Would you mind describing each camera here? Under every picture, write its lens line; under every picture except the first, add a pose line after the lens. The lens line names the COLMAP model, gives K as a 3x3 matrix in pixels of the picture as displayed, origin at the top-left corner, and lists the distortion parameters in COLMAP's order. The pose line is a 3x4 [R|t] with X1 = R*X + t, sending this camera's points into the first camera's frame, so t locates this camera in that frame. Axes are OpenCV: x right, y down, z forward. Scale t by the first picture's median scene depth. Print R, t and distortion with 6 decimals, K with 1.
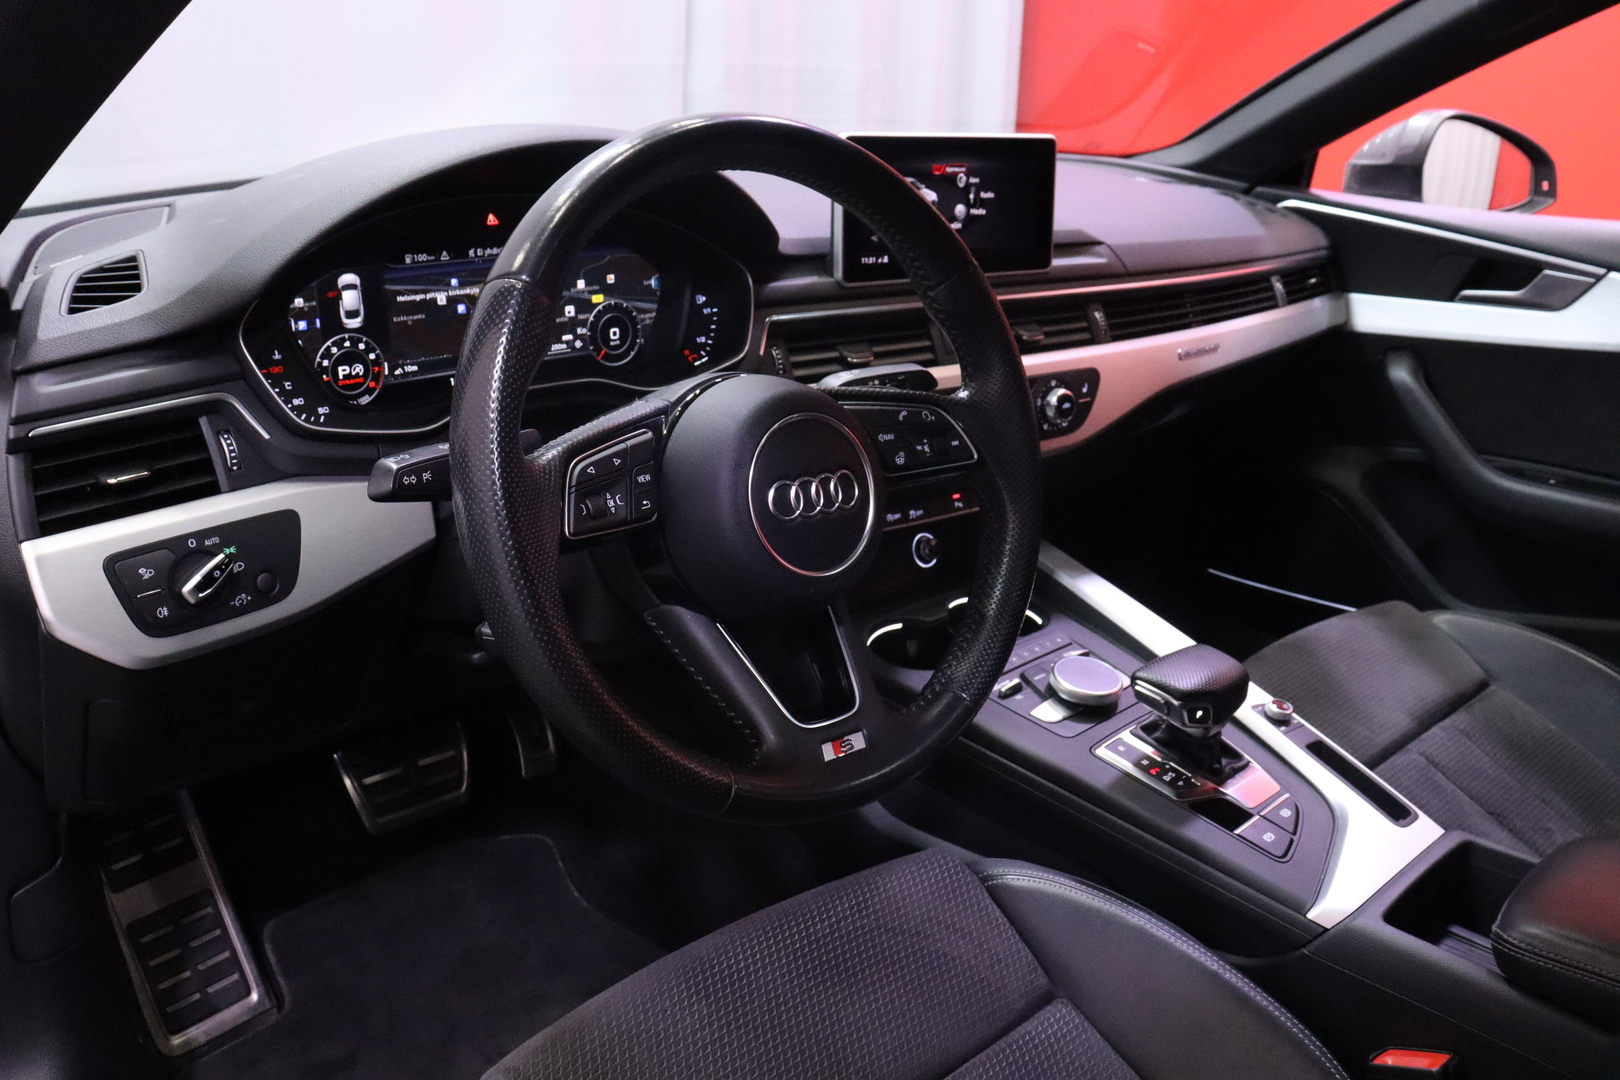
lens RADIAL K [[1329.2, 0, 820.7], [0, 1329.2, 532.7], [0, 0, 1]] dist [-0.174378, 0.147250]
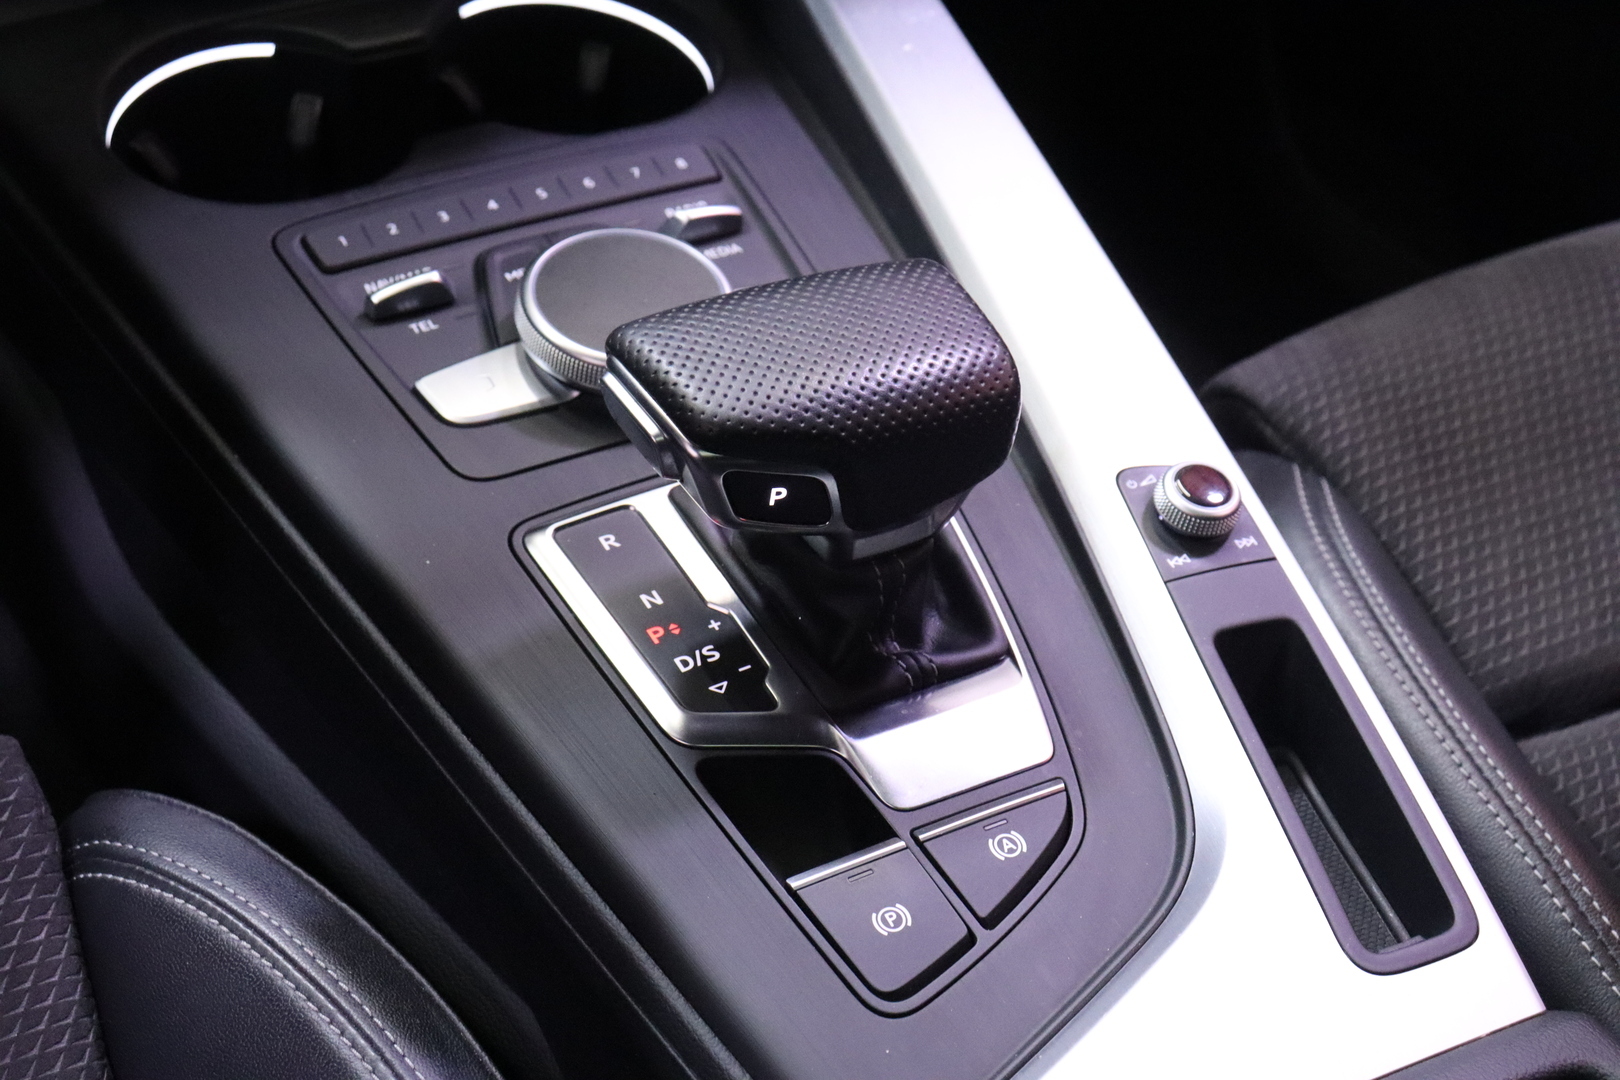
lens RADIAL K [[2809.0, 0, 801.8], [0, 2809.0, 542.6], [0, 0, 1]] dist [0.128134, 0.000000]
pose [[0.974886, 0.161957, -0.152863, 0.381764], [-0.111036, 0.948473, 0.296766, -0.049691], [0.193049, -0.272340, 0.942636, 0.342600]]
